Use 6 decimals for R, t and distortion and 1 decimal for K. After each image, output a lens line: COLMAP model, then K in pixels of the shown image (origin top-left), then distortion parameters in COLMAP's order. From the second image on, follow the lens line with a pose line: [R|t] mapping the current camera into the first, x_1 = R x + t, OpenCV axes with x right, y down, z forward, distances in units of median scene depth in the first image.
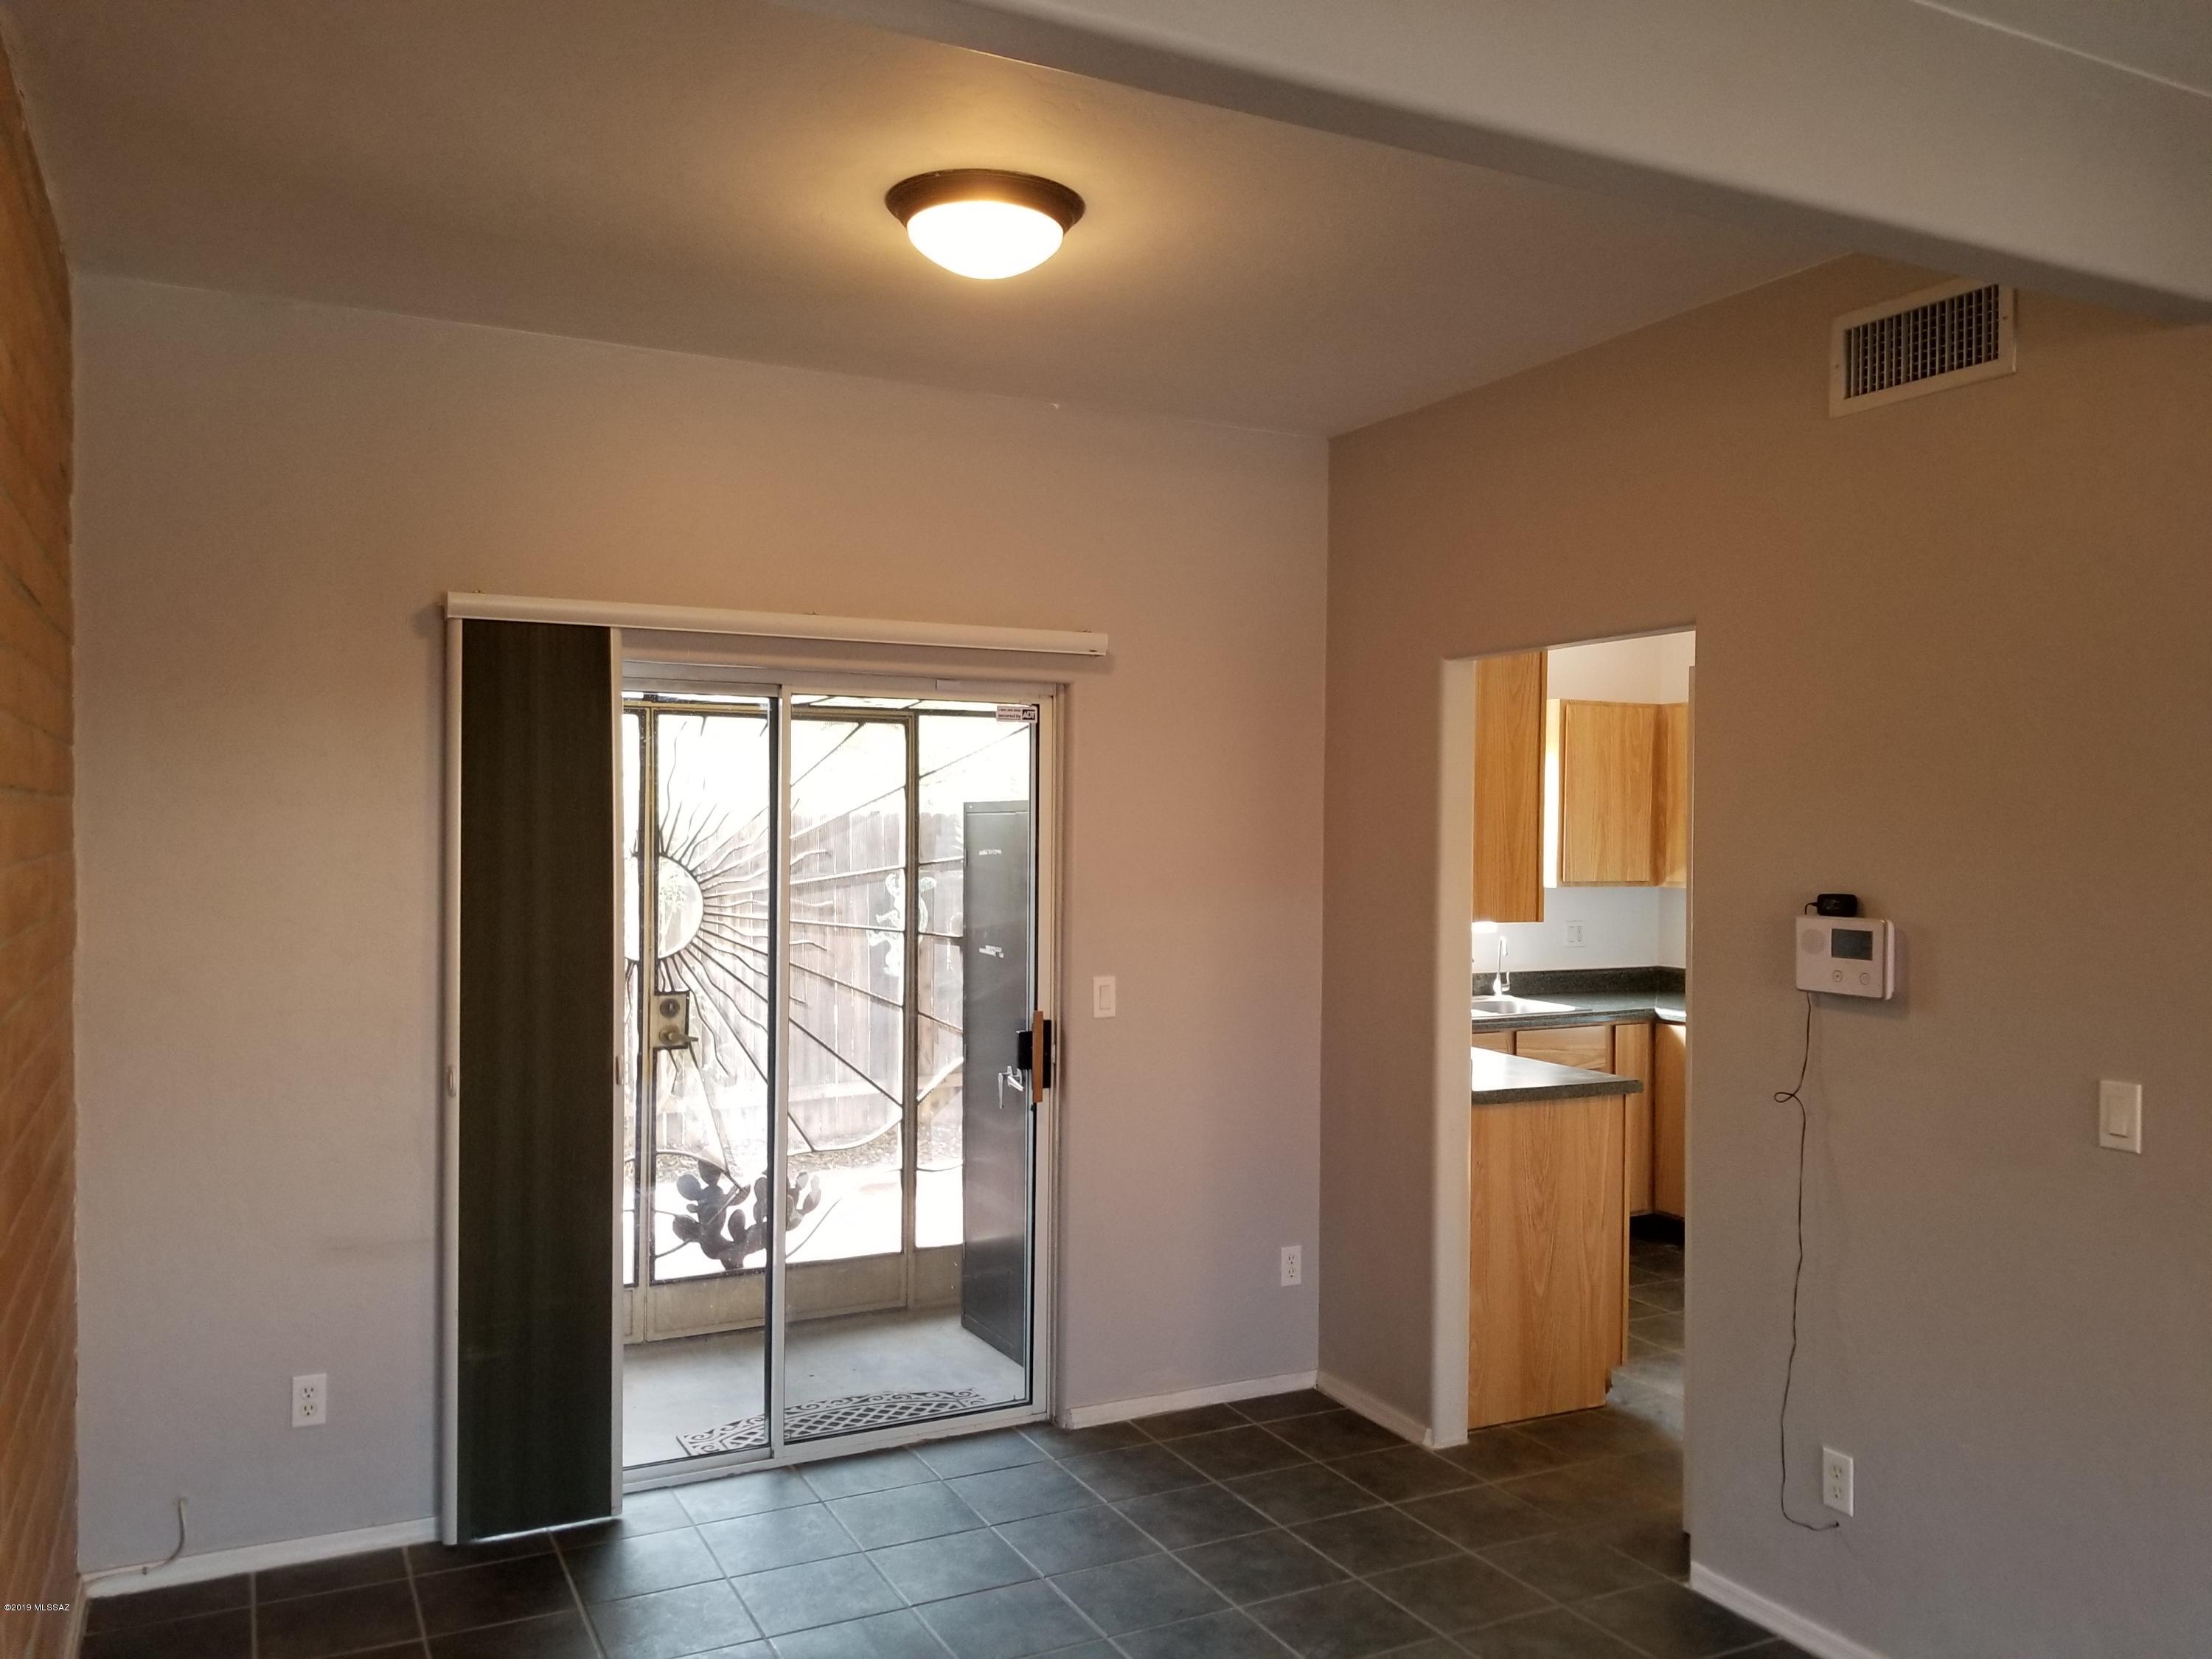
lens RADIAL K [[1684.8, 0, 1102.2], [0, 1684.8, 834.6], [0, 0, 1]] dist [0.038451, -0.000340]
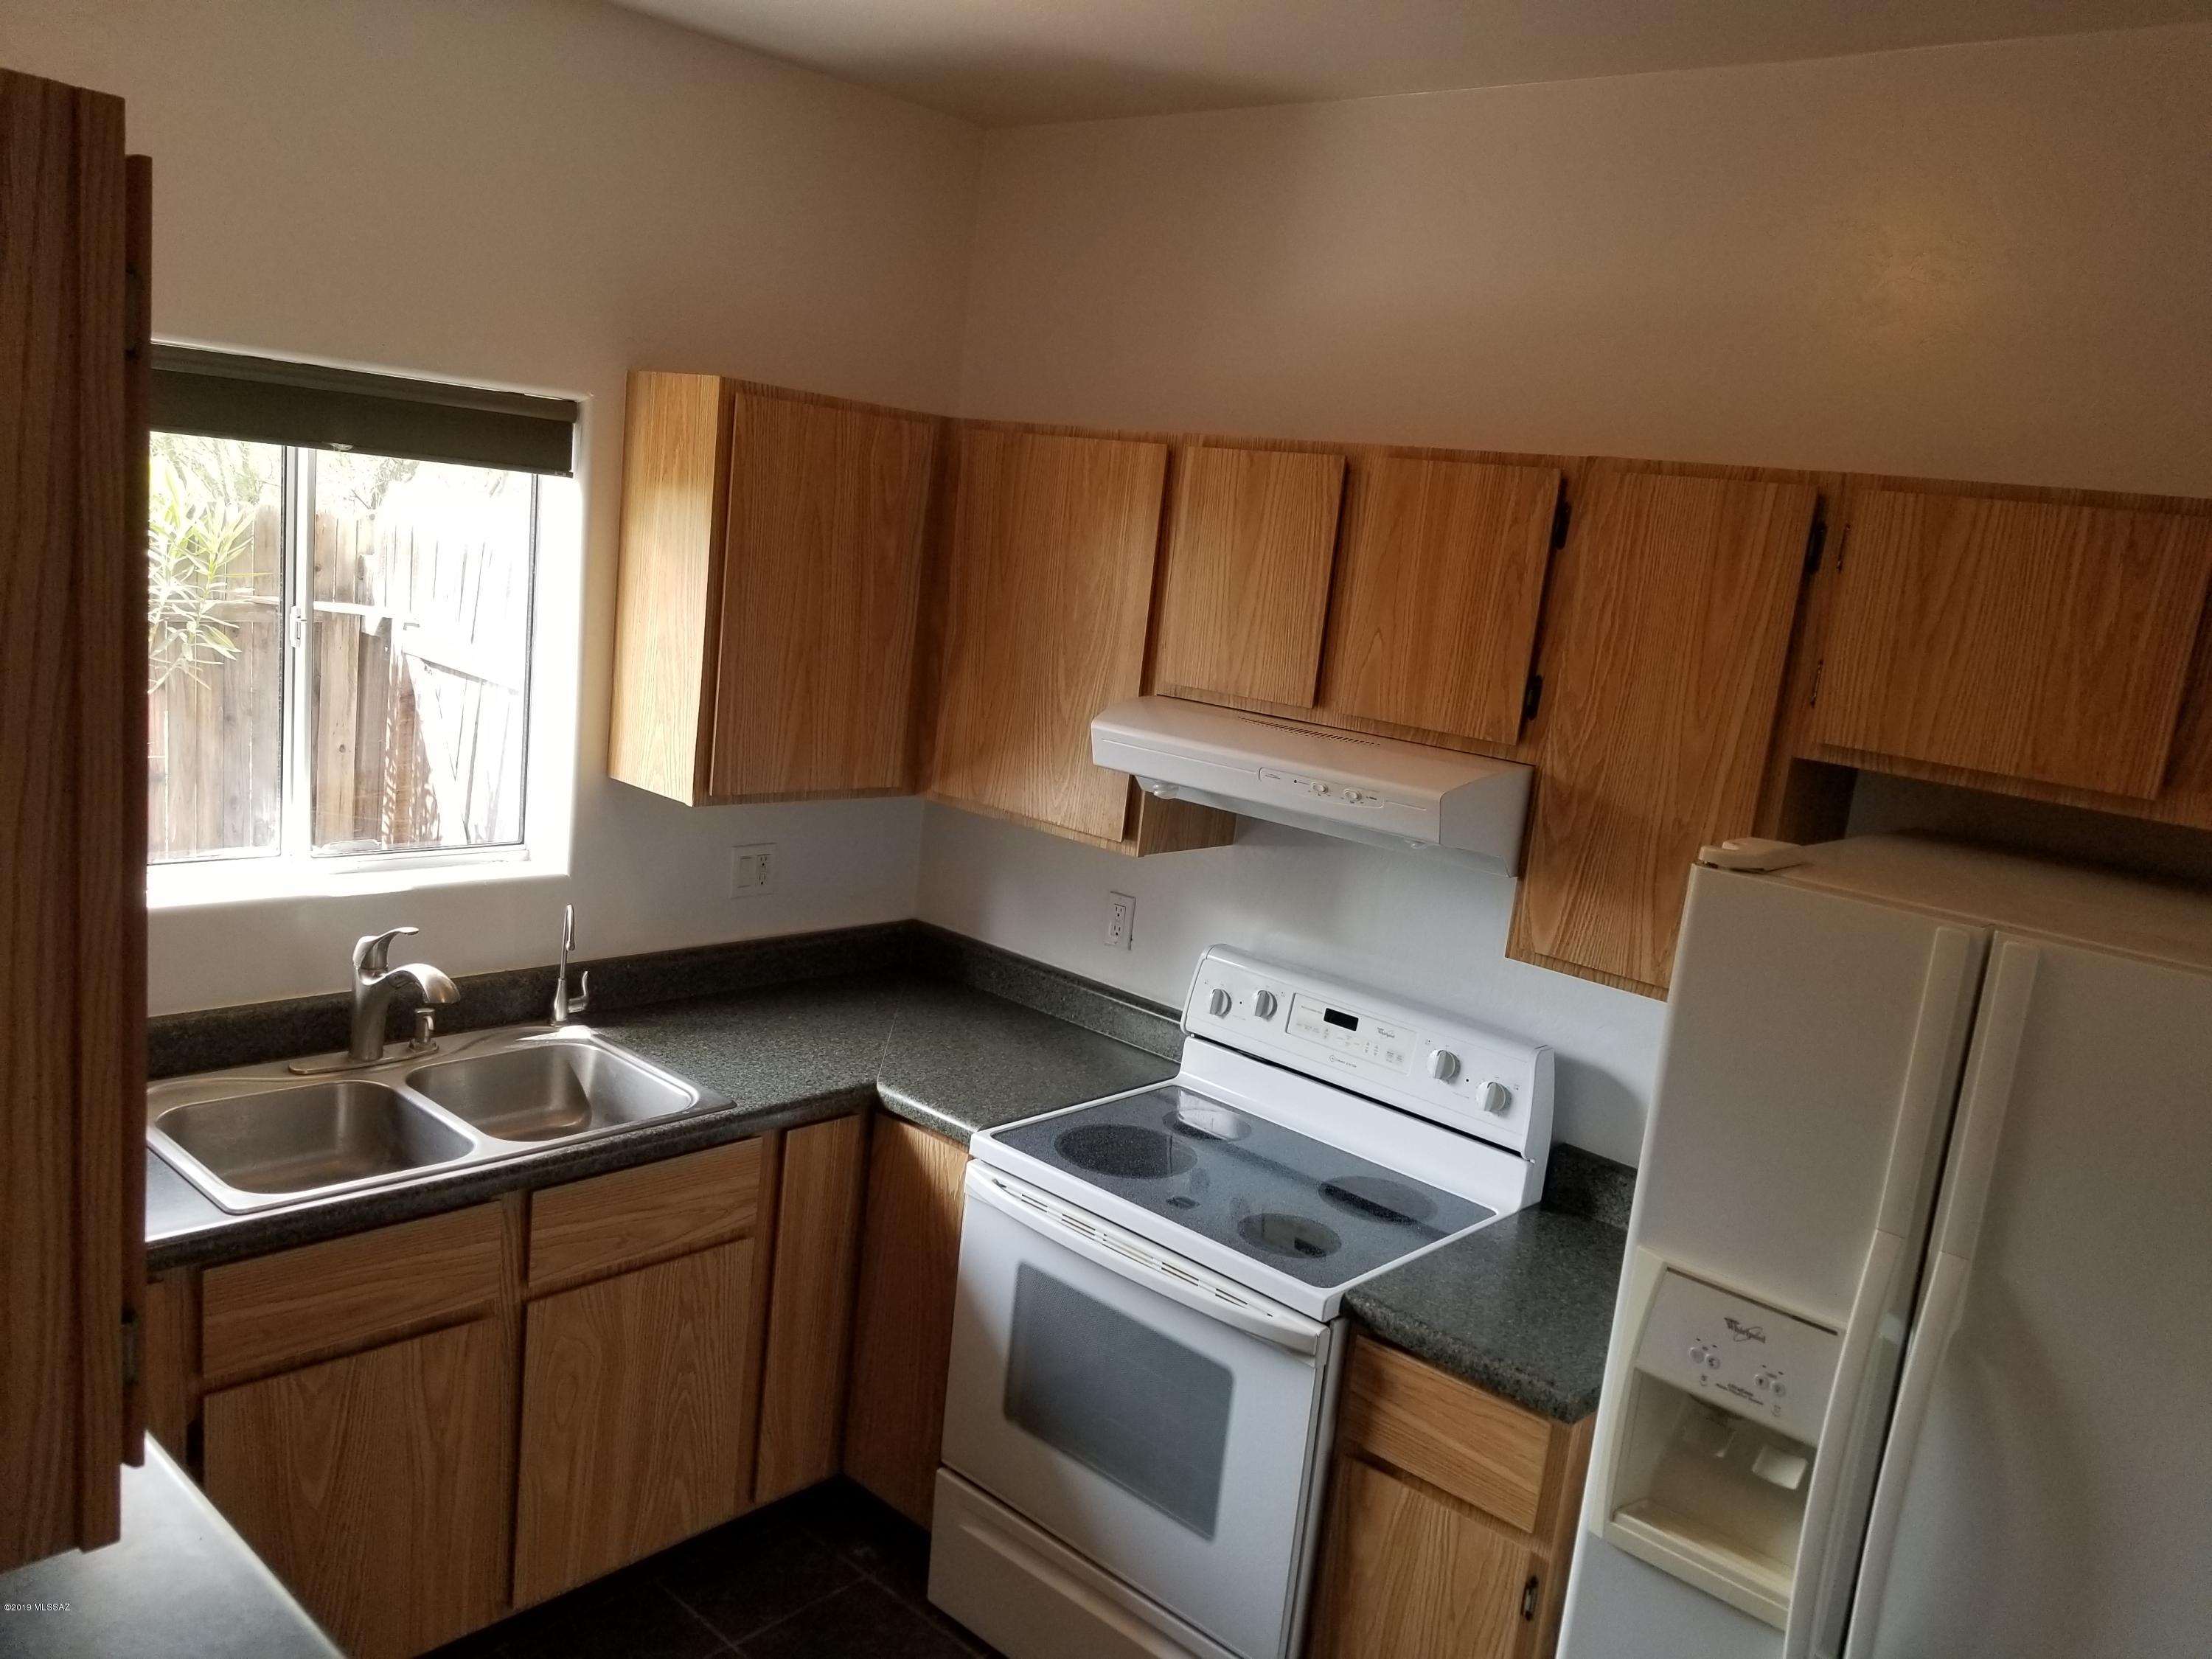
lens RADIAL K [[1684.8, 0, 1109.1], [0, 1684.8, 833.8], [0, 0, 1]] dist [0.038451, -0.000340]
pose [[0.927218, 0.026618, 0.373575, 0.201742], [-0.100963, 0.978308, 0.180885, -0.053667], [-0.360657, -0.205438, 0.909792, 0.543664]]
